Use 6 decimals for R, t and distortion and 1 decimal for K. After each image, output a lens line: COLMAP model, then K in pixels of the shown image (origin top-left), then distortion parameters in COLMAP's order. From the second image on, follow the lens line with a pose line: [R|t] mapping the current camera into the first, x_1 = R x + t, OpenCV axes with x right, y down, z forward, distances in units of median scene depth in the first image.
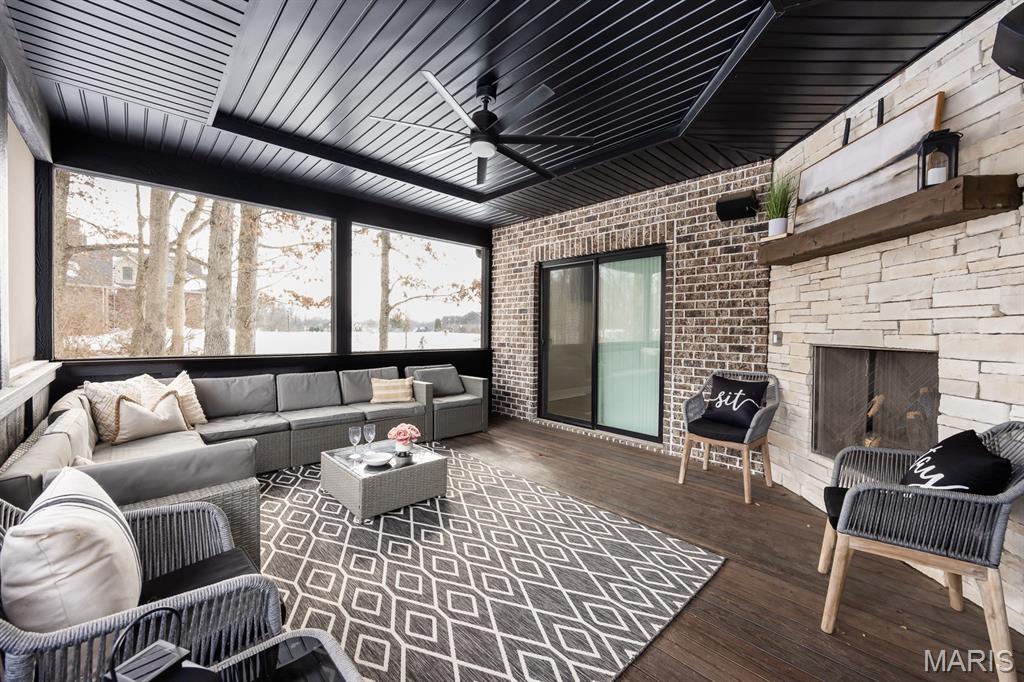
lens RADIAL K [[401.0, 0, 521.9], [0, 401.0, 337.7], [0, 0, 1]] dist [-0.001077, -0.000069]
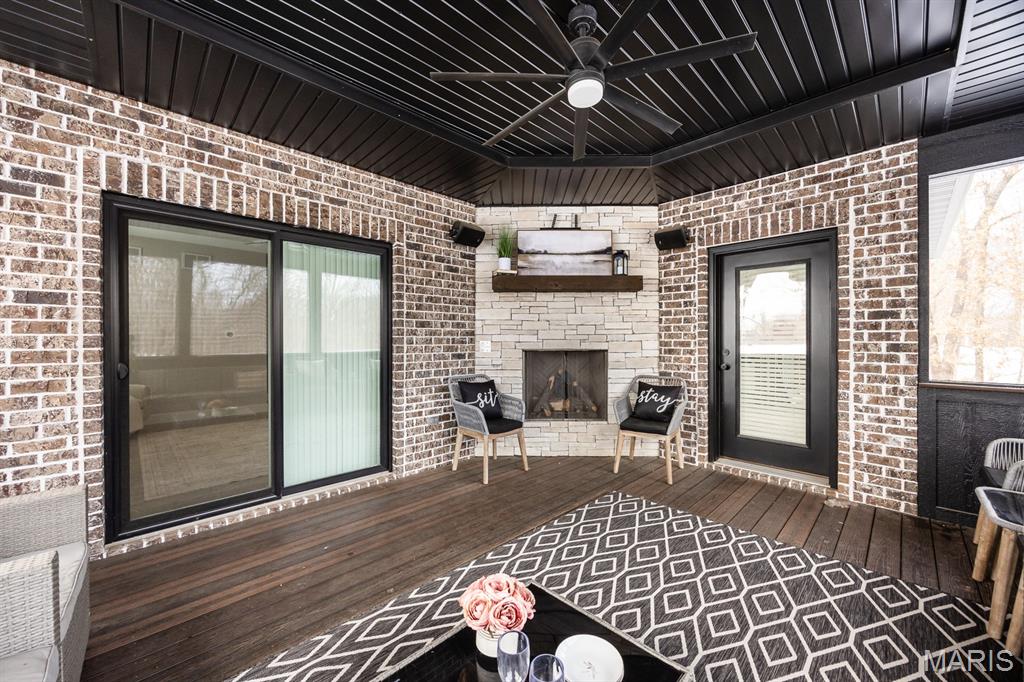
lens RADIAL K [[390.5, 0, 516.2], [0, 390.5, 342.1], [0, 0, 1]] dist [-0.002518, -0.000313]
pose [[-0.002442, -0.017048, 0.999852, -0.733790], [0.023228, 0.999584, 0.017100, -0.036045], [-0.999727, 0.023266, -0.002045, 1.040525]]
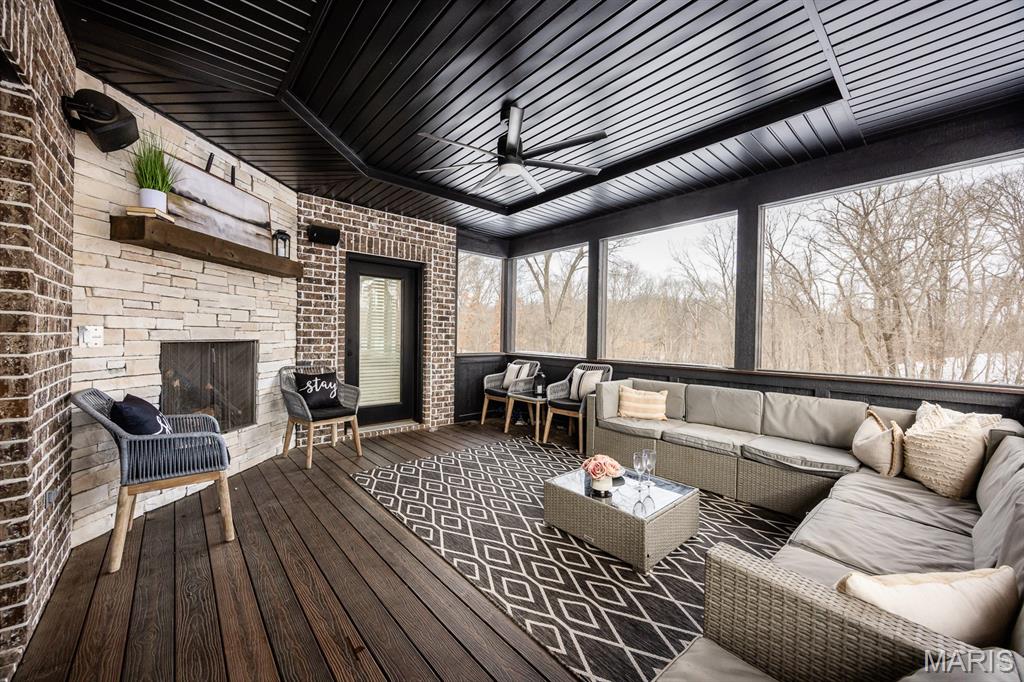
lens RADIAL K [[390.5, 0, 516.2], [0, 390.5, 342.1], [0, 0, 1]] dist [-0.002518, -0.000313]
pose [[-0.998178, -0.027594, 0.053650, -0.166695], [-0.025449, 0.998865, 0.040262, -0.039732], [-0.054700, 0.038824, -0.997748, 1.896769]]
